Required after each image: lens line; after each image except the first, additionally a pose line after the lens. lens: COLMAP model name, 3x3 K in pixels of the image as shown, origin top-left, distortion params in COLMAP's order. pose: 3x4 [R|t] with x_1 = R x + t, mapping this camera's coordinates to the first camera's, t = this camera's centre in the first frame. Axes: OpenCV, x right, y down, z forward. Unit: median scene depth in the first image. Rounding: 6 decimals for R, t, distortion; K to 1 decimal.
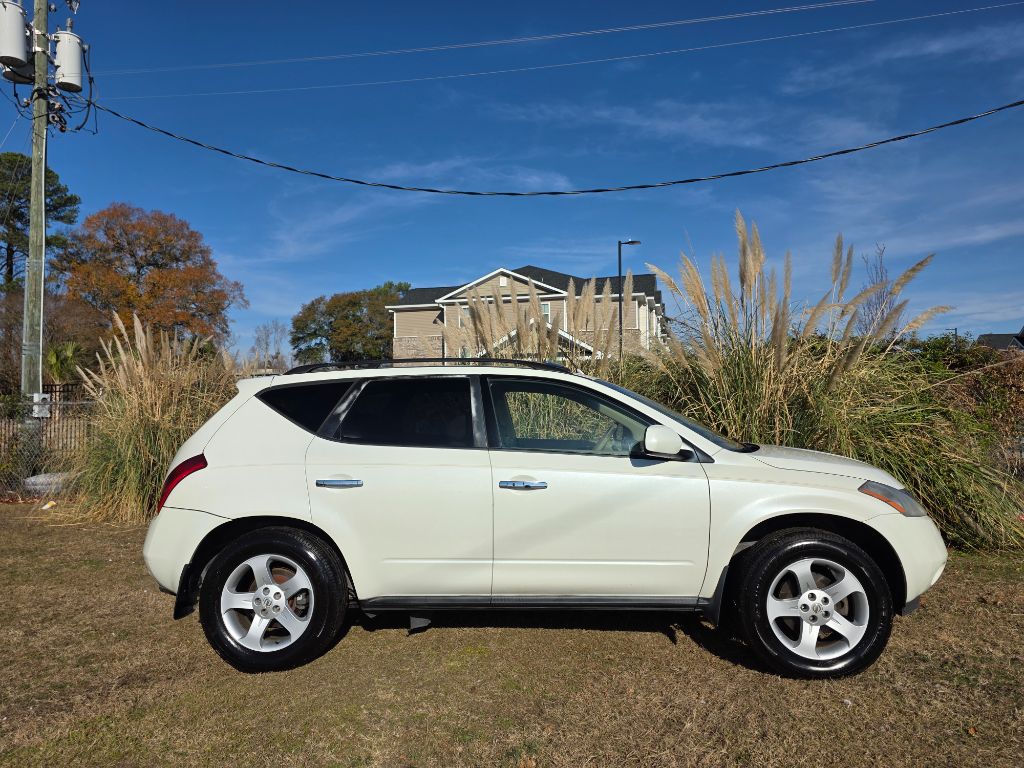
lens RADIAL K [[739.7, 0, 522.3], [0, 739.7, 386.5], [0, 0, 1]] dist [0.015303, -0.002526]
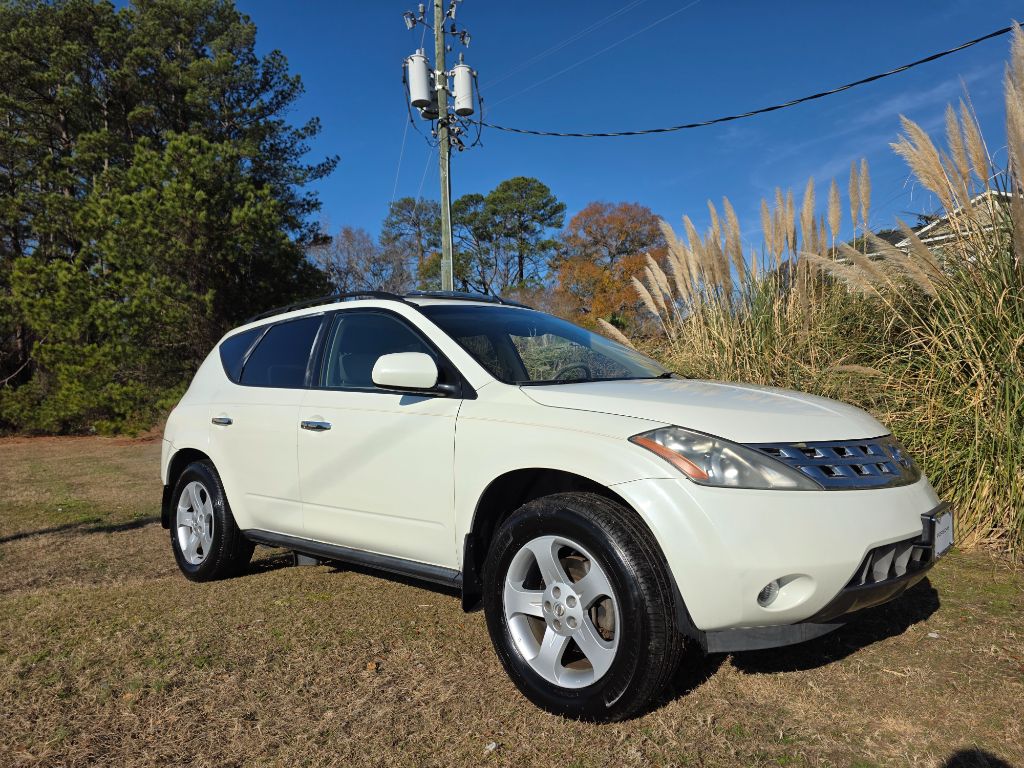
lens RADIAL K [[730.0, 0, 514.3], [0, 730.0, 393.7], [0, 0, 1]] dist [0.069660, -0.059484]
pose [[0.759010, -0.013757, -0.650933, 0.227659], [0.042199, 0.998714, 0.028098, 0.022894], [0.649709, -0.048795, 0.758615, 0.133792]]
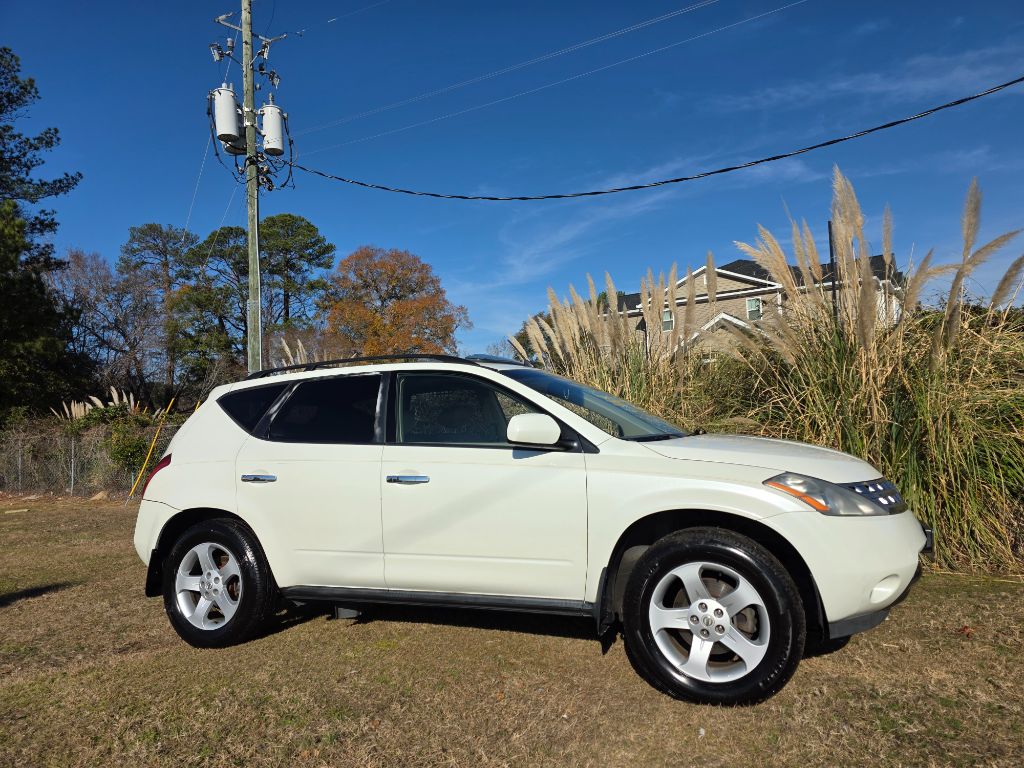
lens RADIAL K [[730.0, 0, 514.3], [0, 730.0, 393.7], [0, 0, 1]] dist [0.069660, -0.059484]
pose [[0.937551, -0.043619, -0.345102, 0.139225], [0.042118, 0.999042, -0.011849, 0.010562], [0.345289, -0.003426, 0.938490, 0.035157]]
